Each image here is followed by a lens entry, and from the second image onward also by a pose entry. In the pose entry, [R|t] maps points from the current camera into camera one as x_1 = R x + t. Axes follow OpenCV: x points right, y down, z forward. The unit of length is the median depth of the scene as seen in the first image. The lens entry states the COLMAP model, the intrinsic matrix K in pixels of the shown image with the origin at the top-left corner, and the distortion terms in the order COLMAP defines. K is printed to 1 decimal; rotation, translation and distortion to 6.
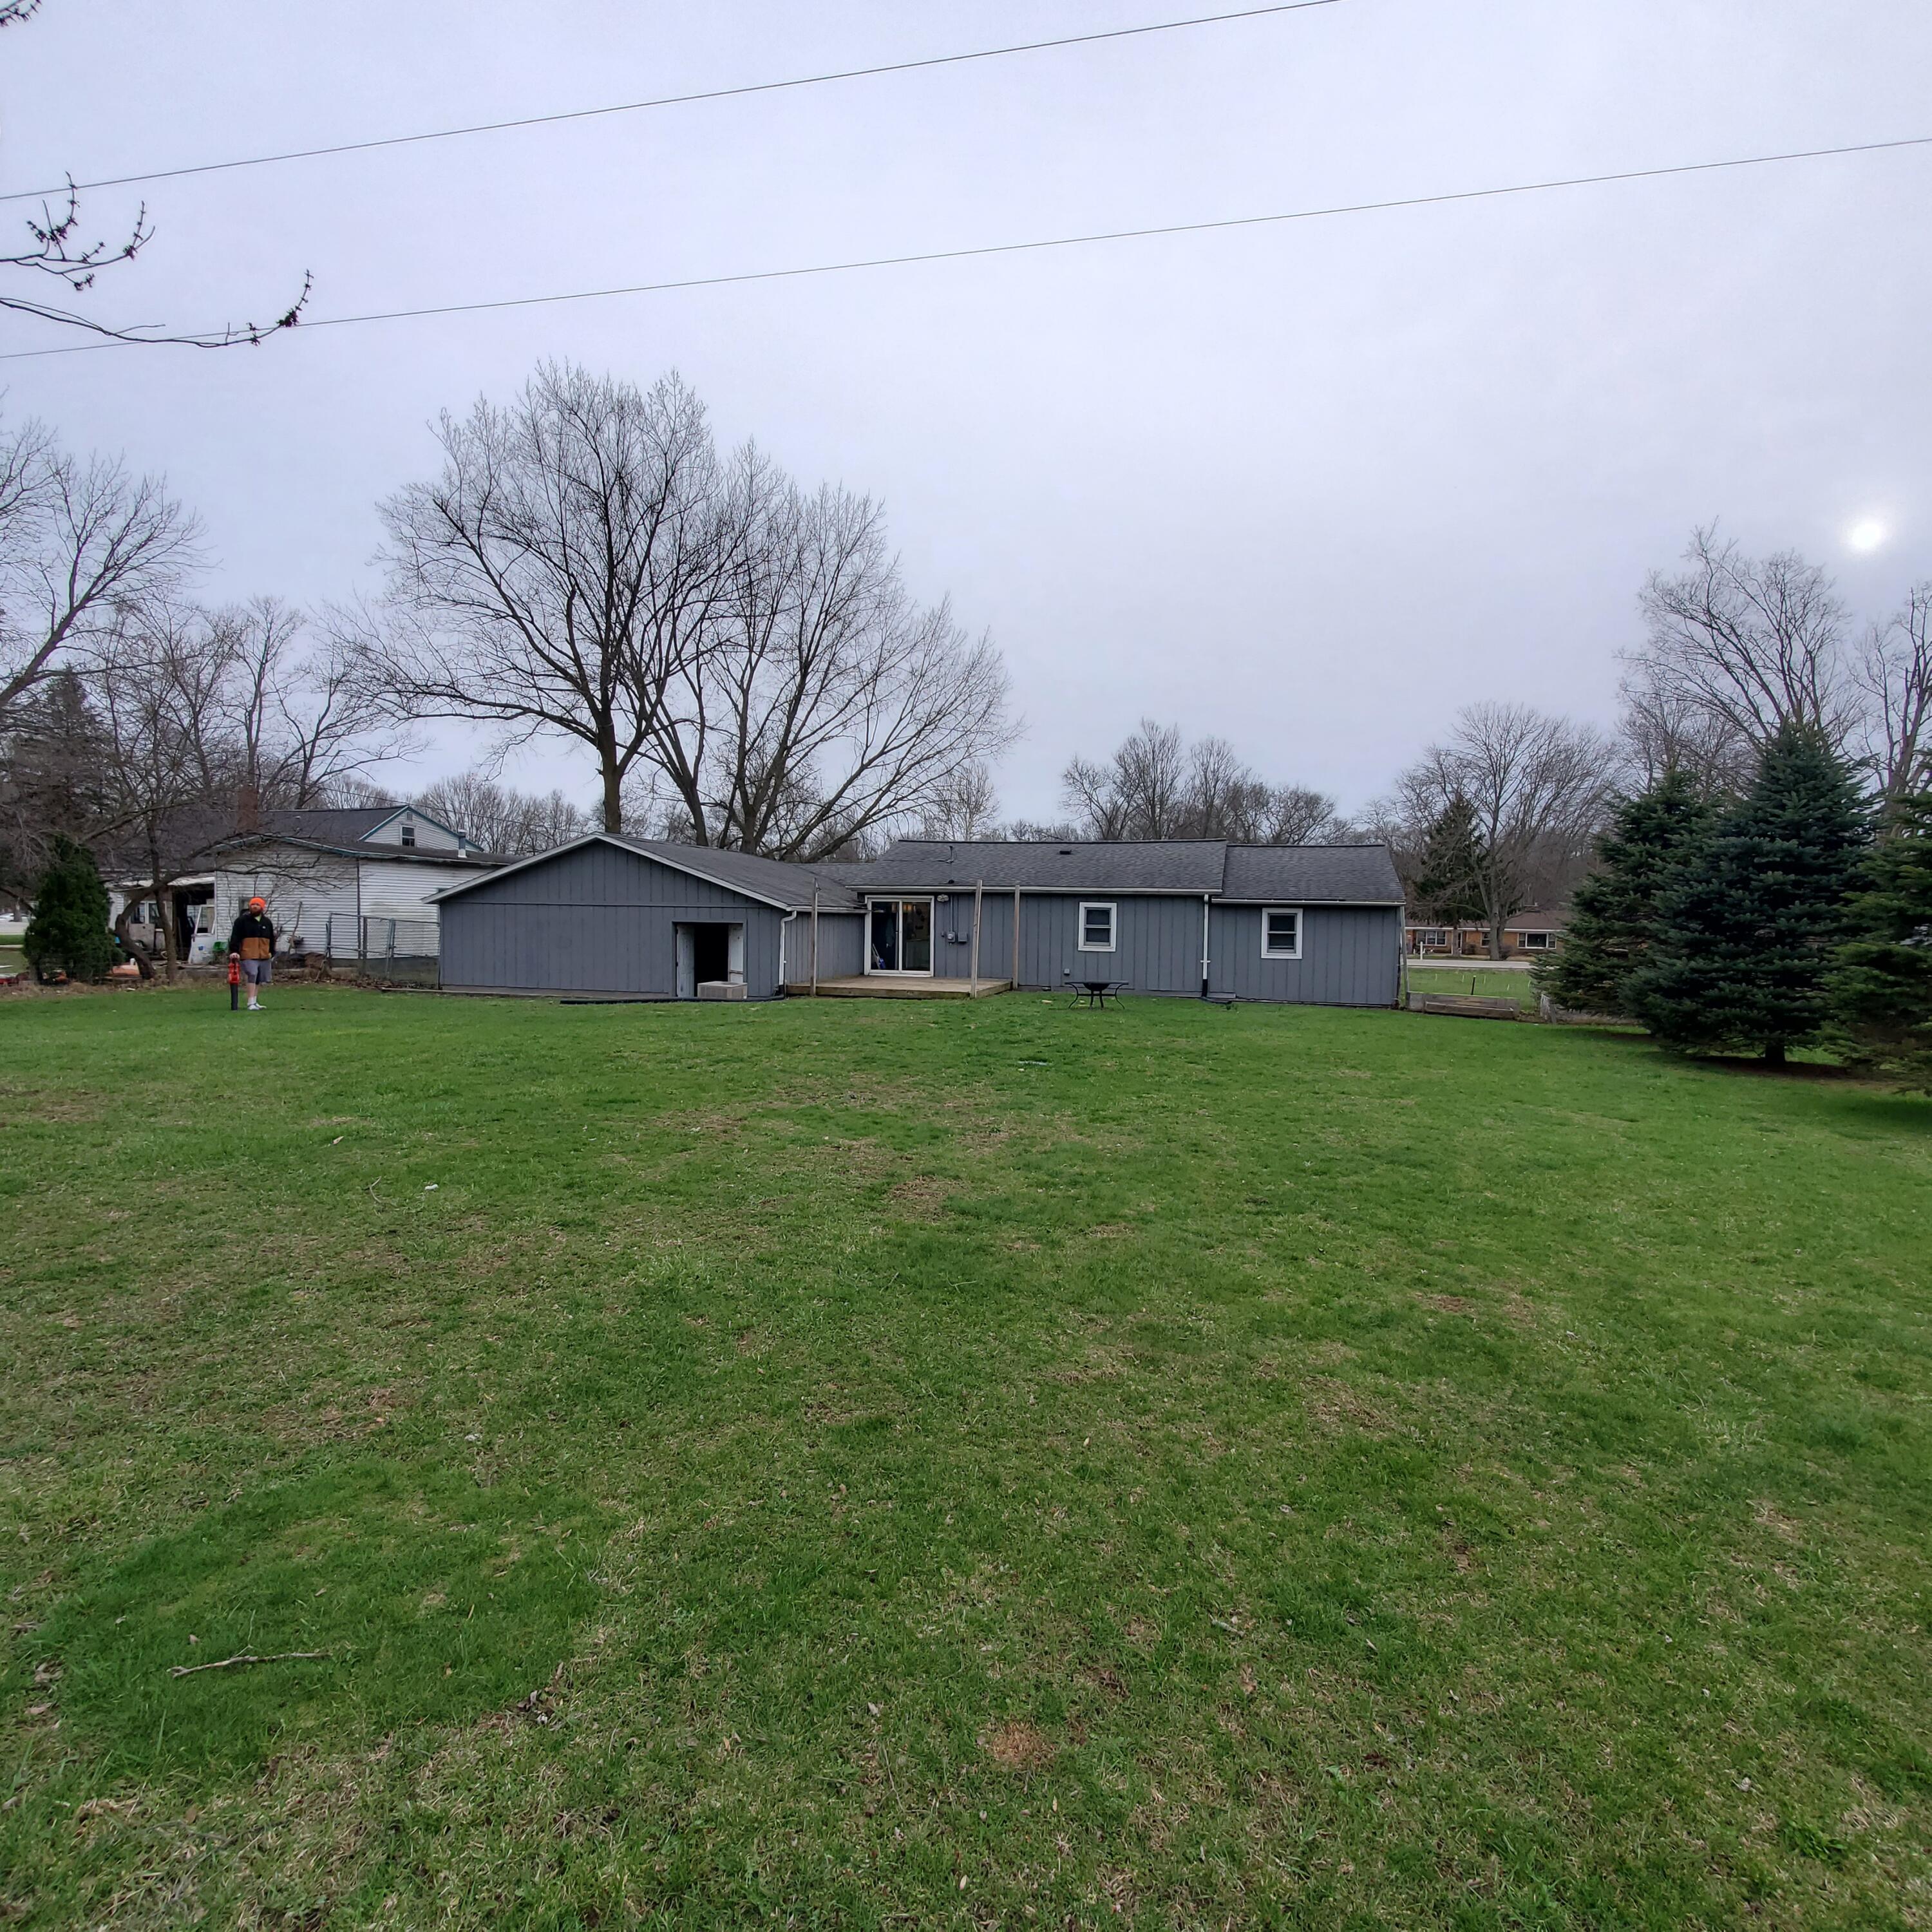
lens RADIAL K [[1016.2, 0, 976.4], [0, 1016.2, 966.9], [0, 0, 1]] dist [0.002306, -0.003937]
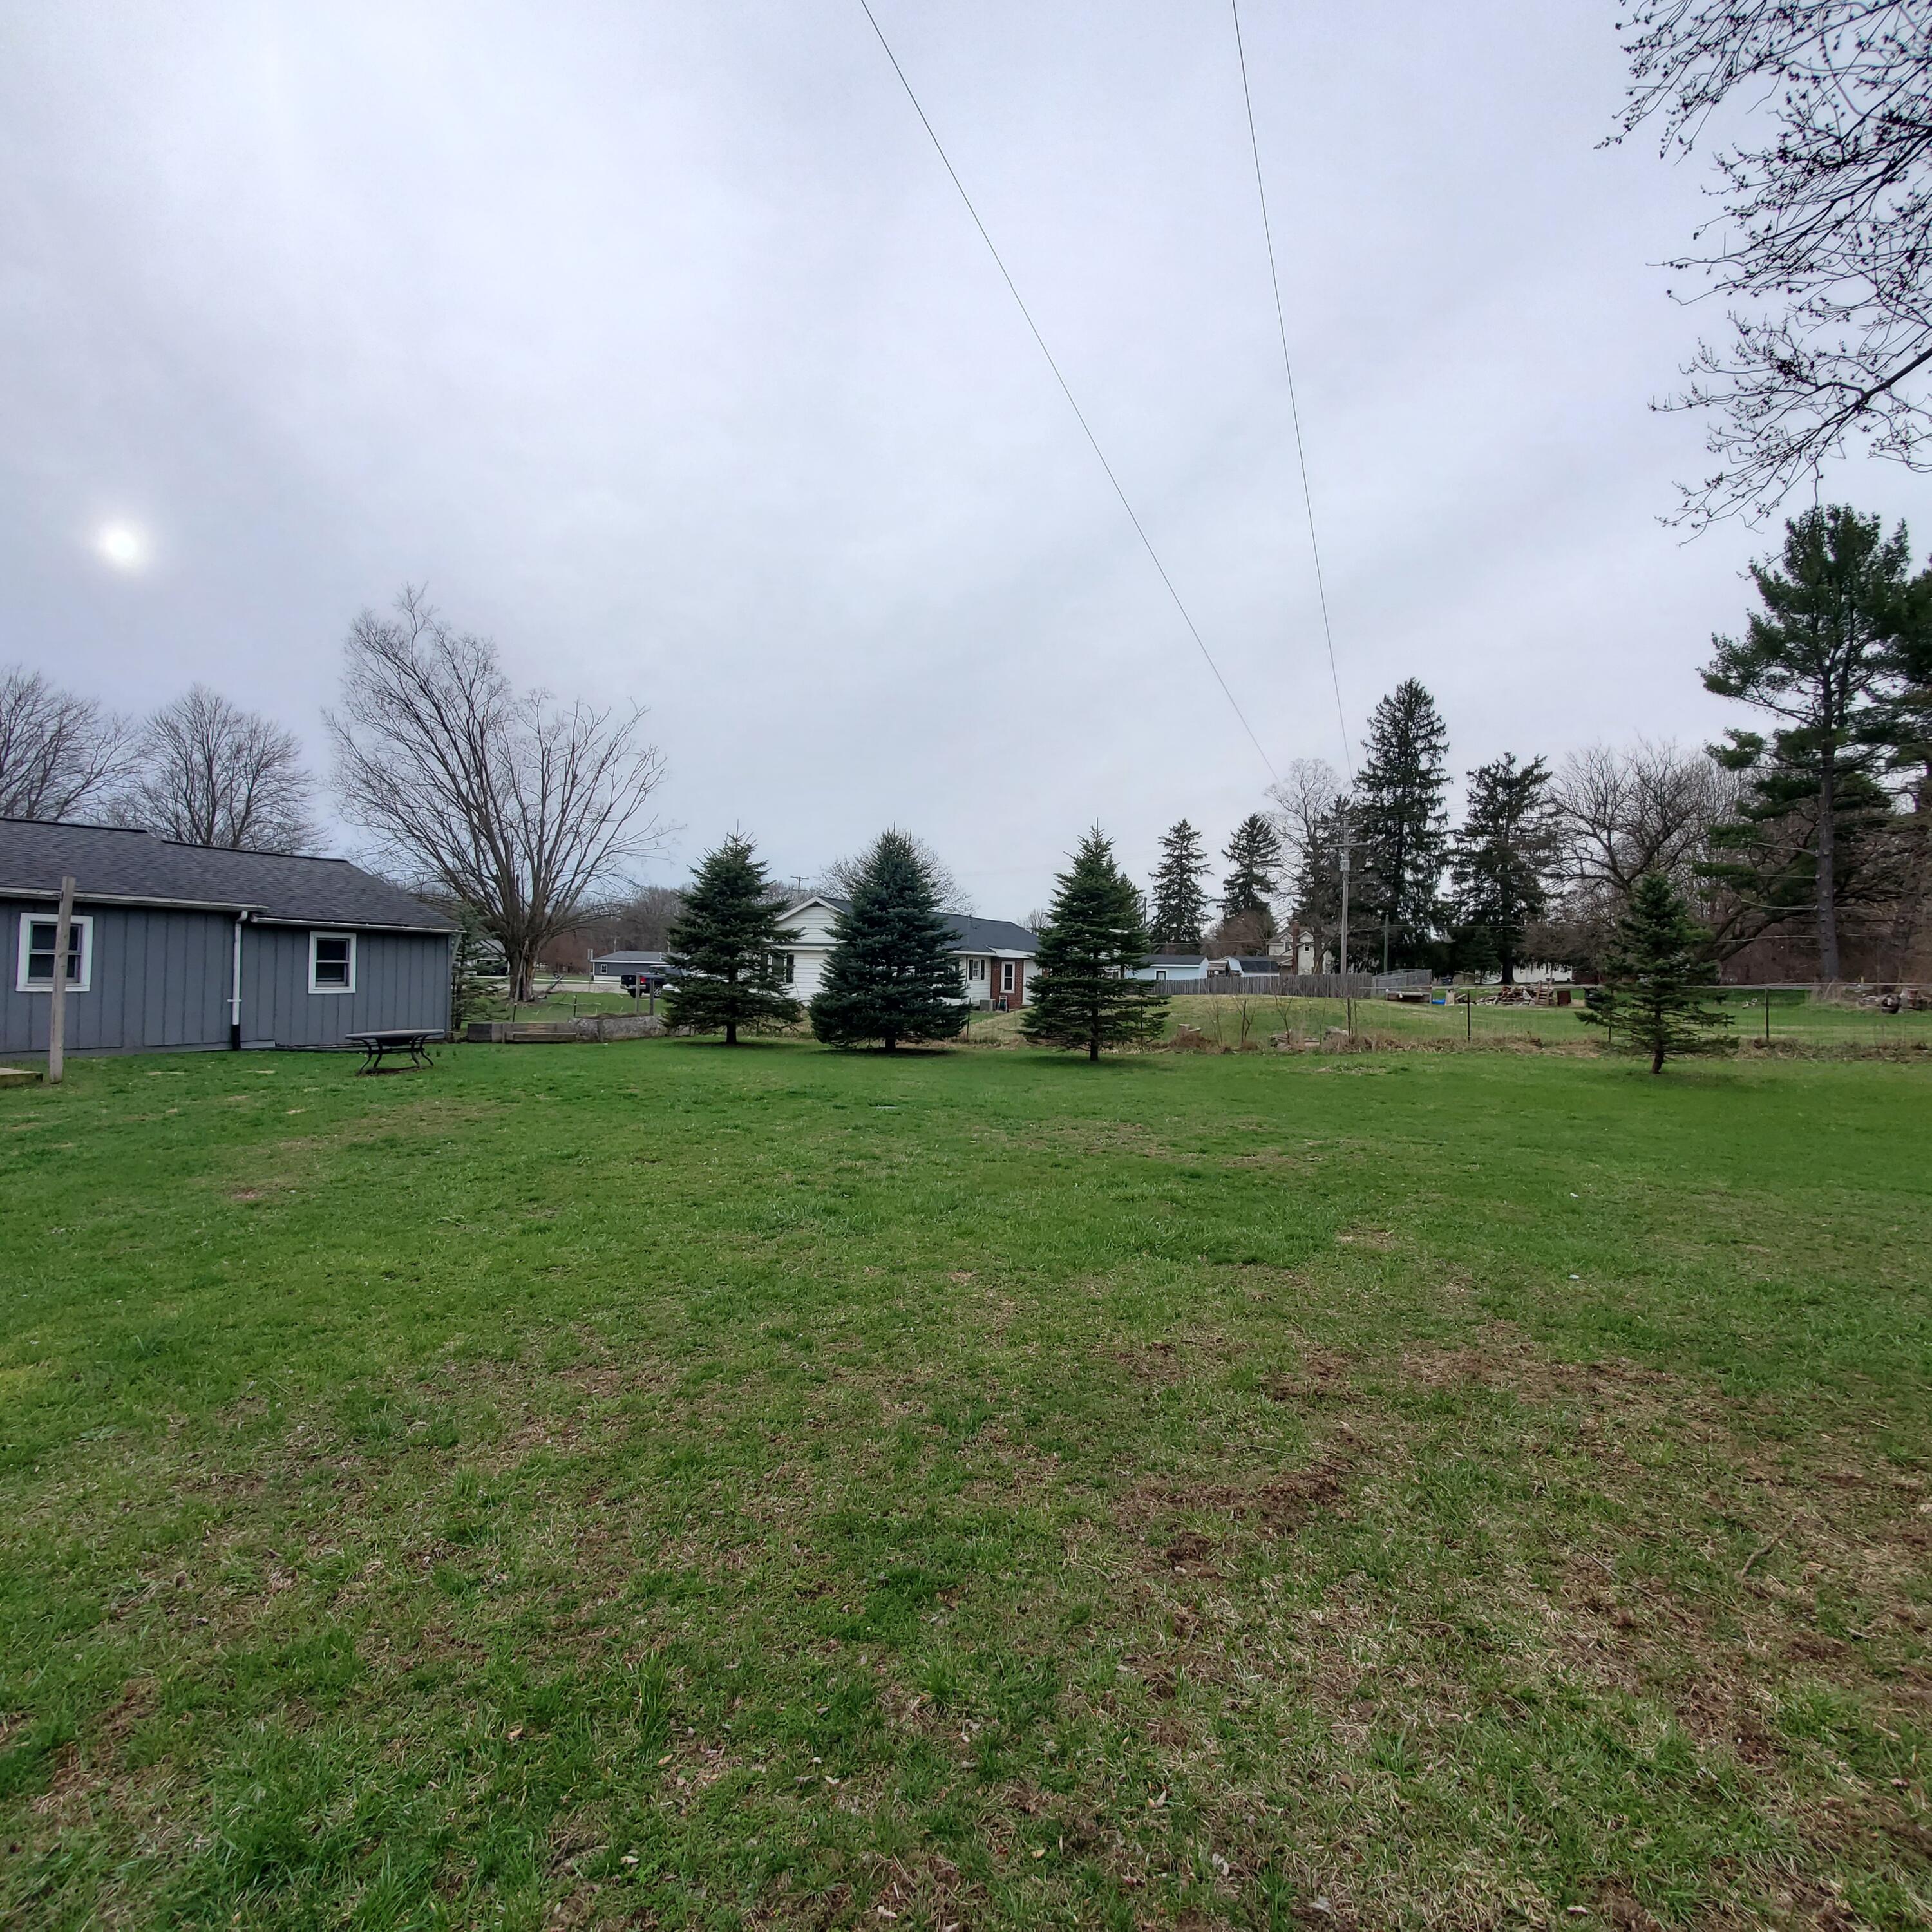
lens RADIAL K [[1016.2, 0, 980.2], [0, 1016.2, 973.2], [0, 0, 1]] dist [0.002306, -0.003937]
pose [[0.154546, -0.016907, 0.987841, -0.371843], [0.019830, 0.999705, 0.014008, -0.022106], [-0.987787, 0.017424, 0.154836, 0.305433]]
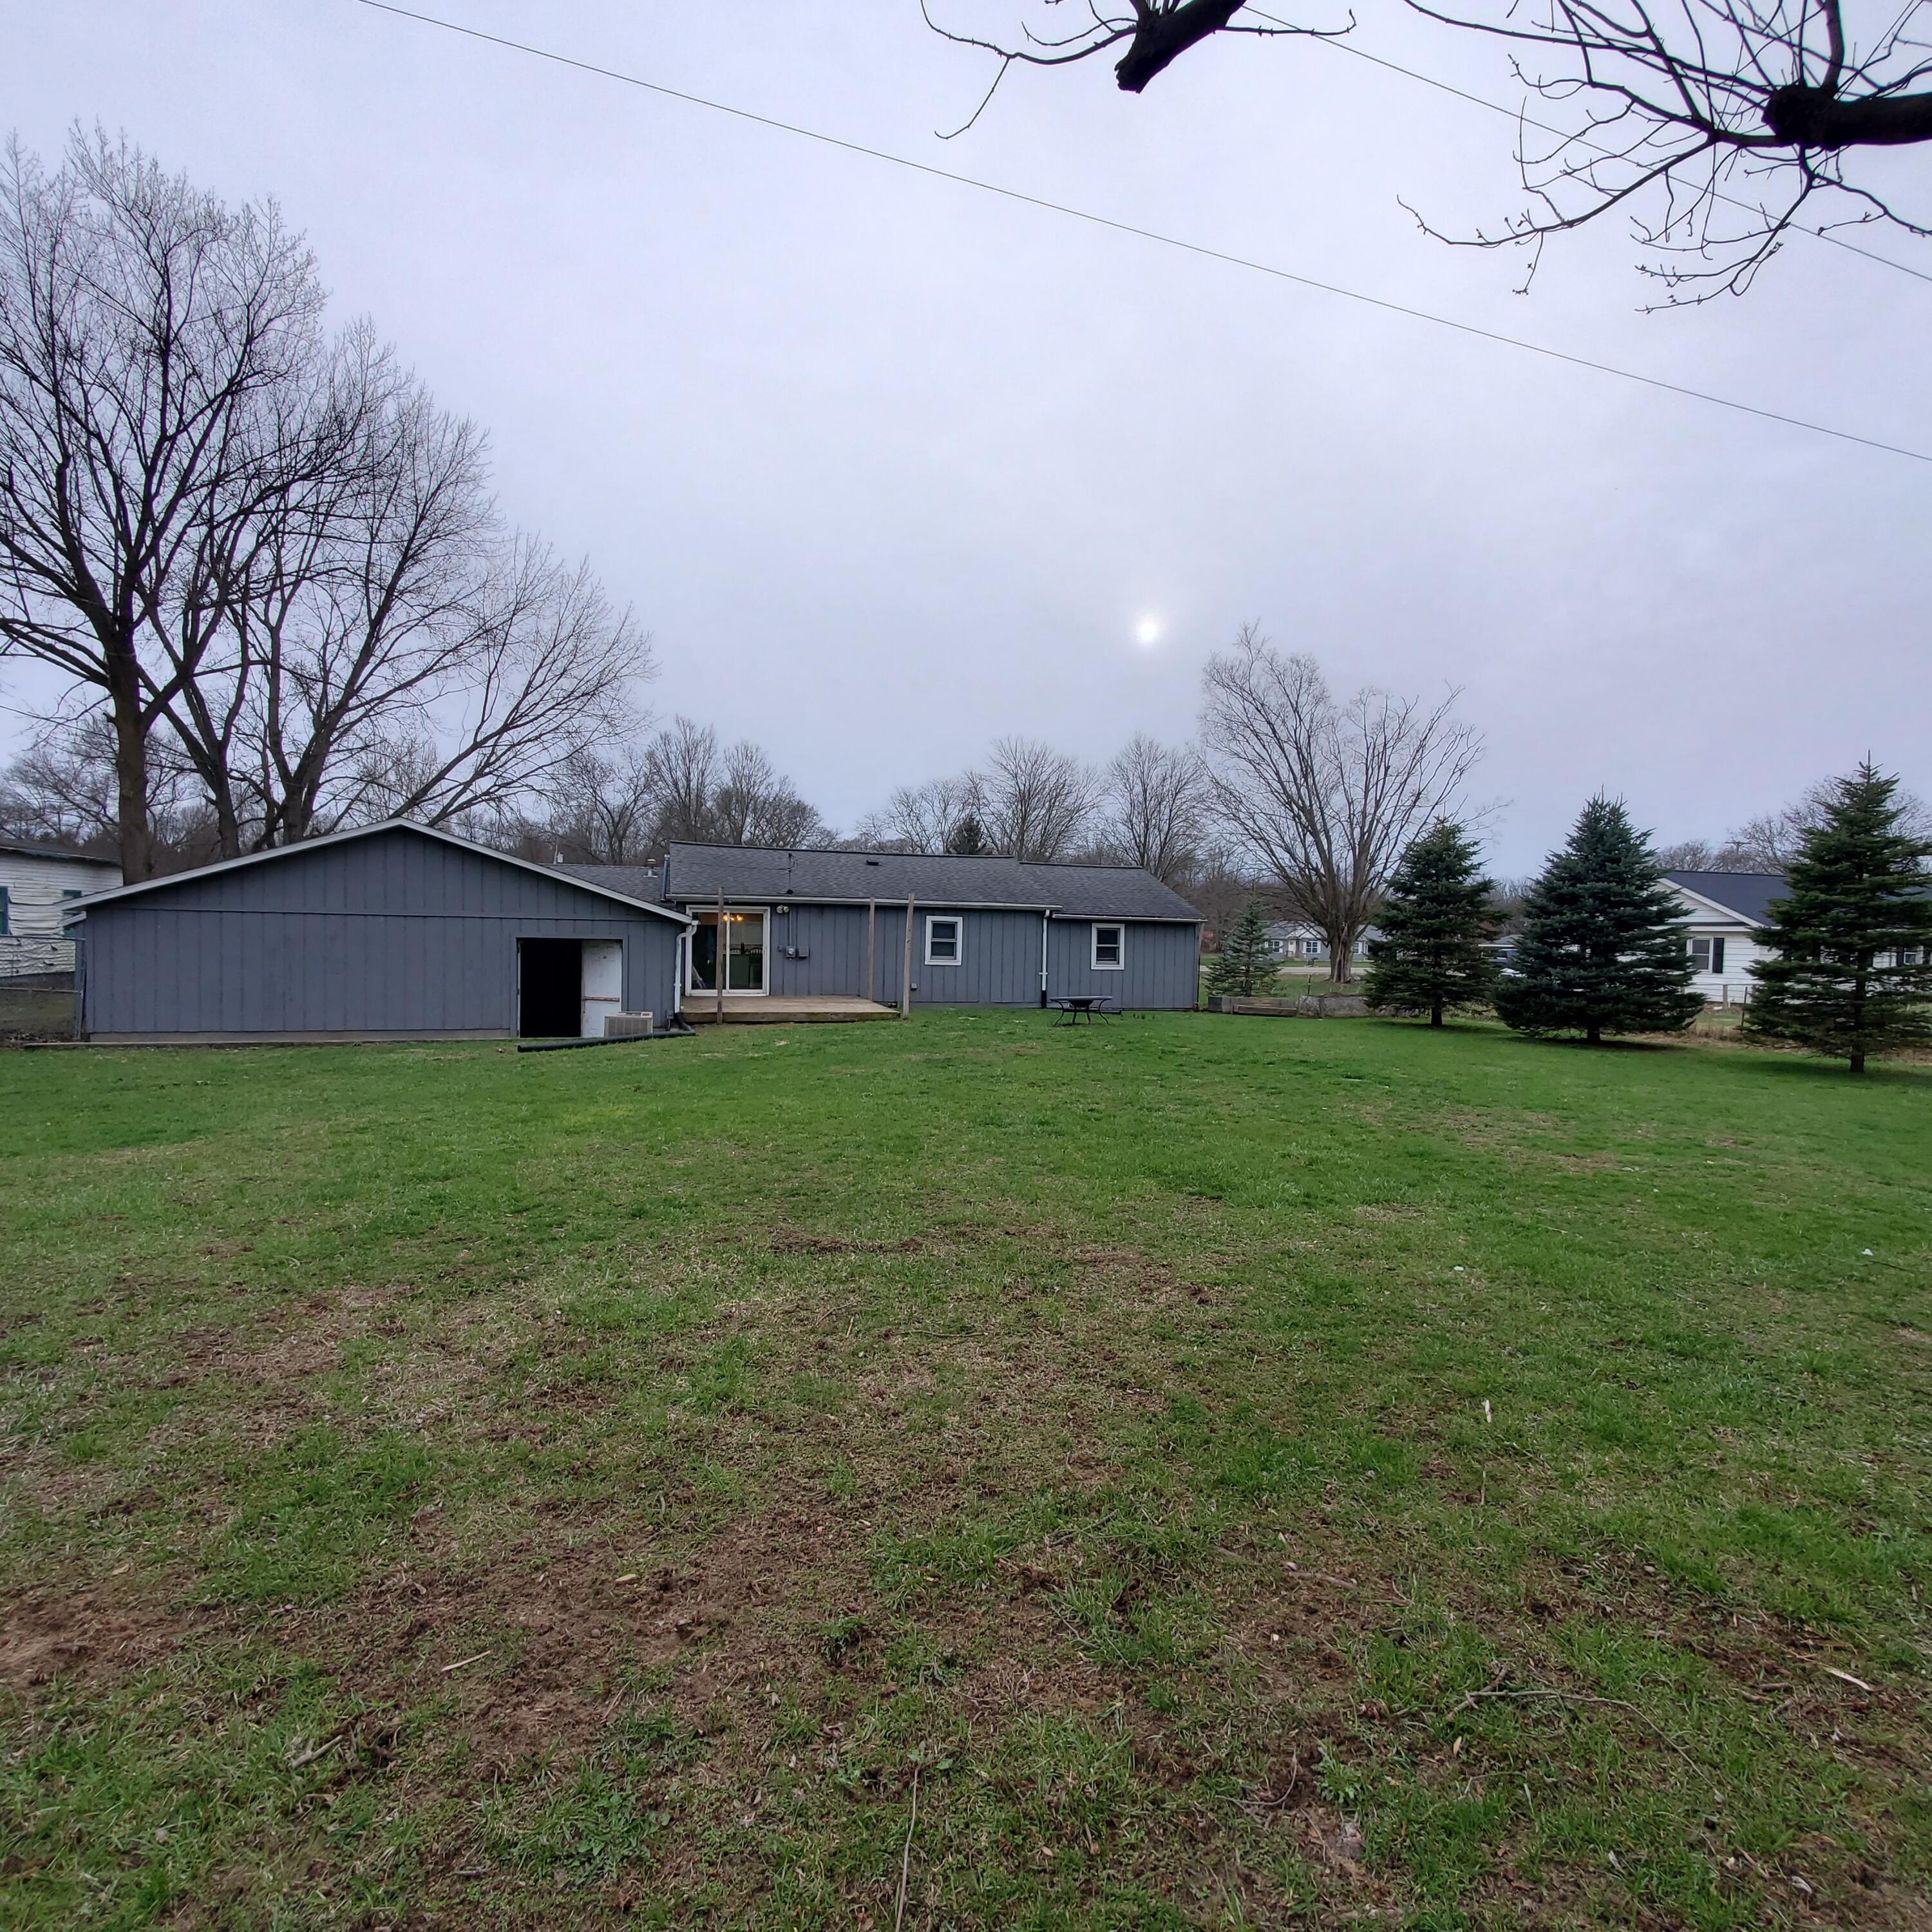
lens RADIAL K [[1016.2, 0, 973.4], [0, 1016.2, 957.5], [0, 0, 1]] dist [0.002306, -0.003937]
pose [[0.851345, -0.013220, 0.524439, -0.339889], [0.018592, 0.999815, -0.004978, -0.015822], [-0.524277, 0.013988, 0.851433, 0.126534]]
